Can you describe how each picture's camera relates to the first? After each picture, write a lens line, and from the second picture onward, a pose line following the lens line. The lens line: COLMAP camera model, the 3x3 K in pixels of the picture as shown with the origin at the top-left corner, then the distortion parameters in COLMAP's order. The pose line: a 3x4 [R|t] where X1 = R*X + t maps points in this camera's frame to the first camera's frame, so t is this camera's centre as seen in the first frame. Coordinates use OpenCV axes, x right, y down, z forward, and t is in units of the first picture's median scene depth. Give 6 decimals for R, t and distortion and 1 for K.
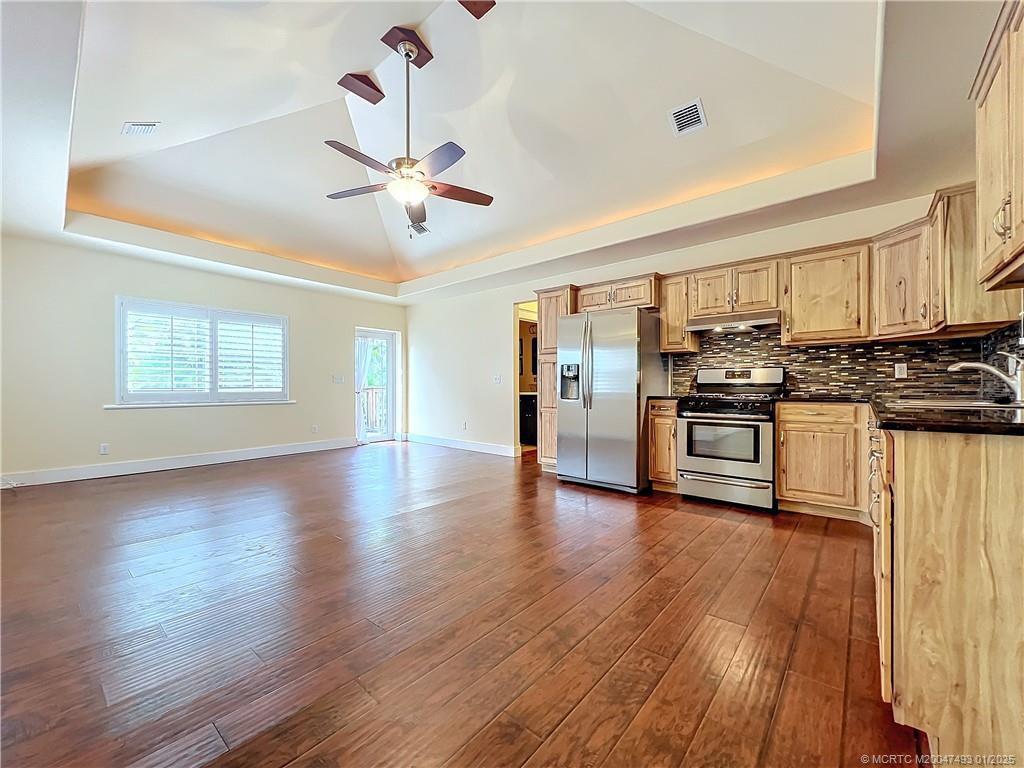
lens RADIAL K [[419.1, 0, 511.6], [0, 419.1, 387.2], [0, 0, 1]] dist [-0.002055, 0.000637]
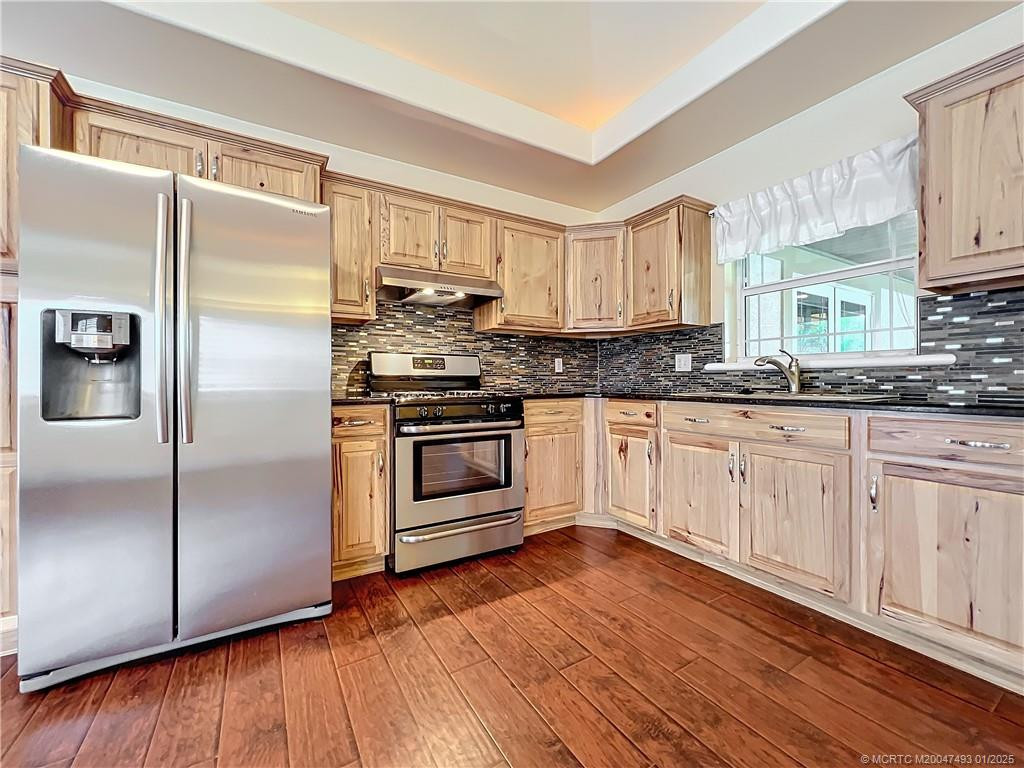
lens RADIAL K [[403.7, 0, 501.1], [0, 403.7, 382.1], [0, 0, 1]] dist [-0.003595, 0.000560]
pose [[0.313104, -0.002095, 0.949716, -0.064462], [0.002866, 0.999995, 0.001261, 0.000584], [-0.949714, 0.002327, 0.313109, 0.711973]]
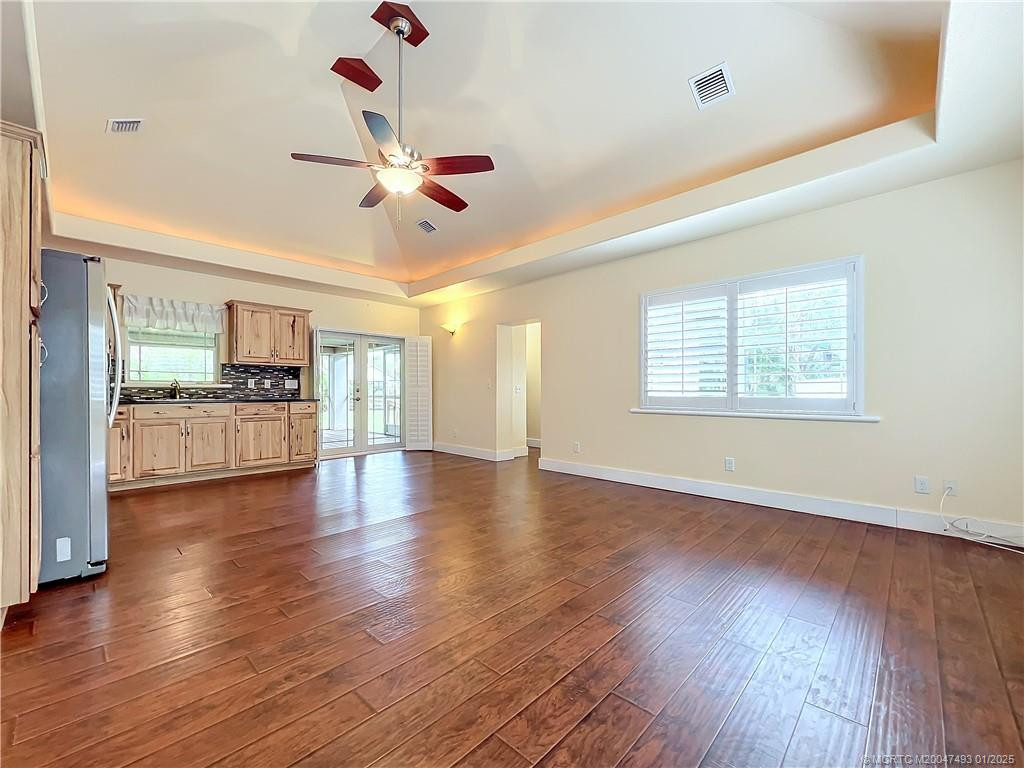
lens RADIAL K [[428.1, 0, 529.0], [0, 428.1, 389.7], [0, 0, 1]] dist [-0.006913, 0.000988]
pose [[-0.999986, 0.001904, 0.004974, -0.489115], [0.001884, 0.999990, -0.003955, -0.003078], [-0.004982, -0.003945, -0.999980, 1.812876]]
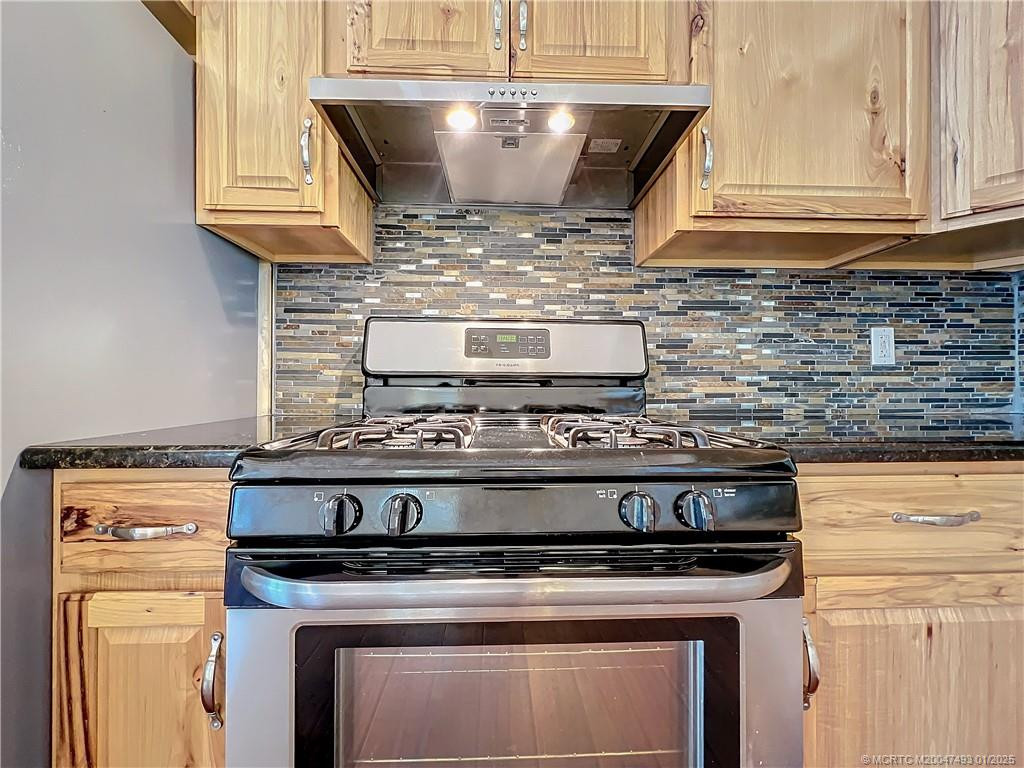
lens RADIAL K [[403.7, 0, 523.1], [0, 403.7, 387.2], [0, 0, 1]] dist [-0.003595, 0.000560]
pose [[0.702505, 0.003844, 0.711668, 0.374192], [-0.001778, 0.999992, -0.003647, 0.000432], [-0.711677, 0.001297, 0.702506, 0.845762]]
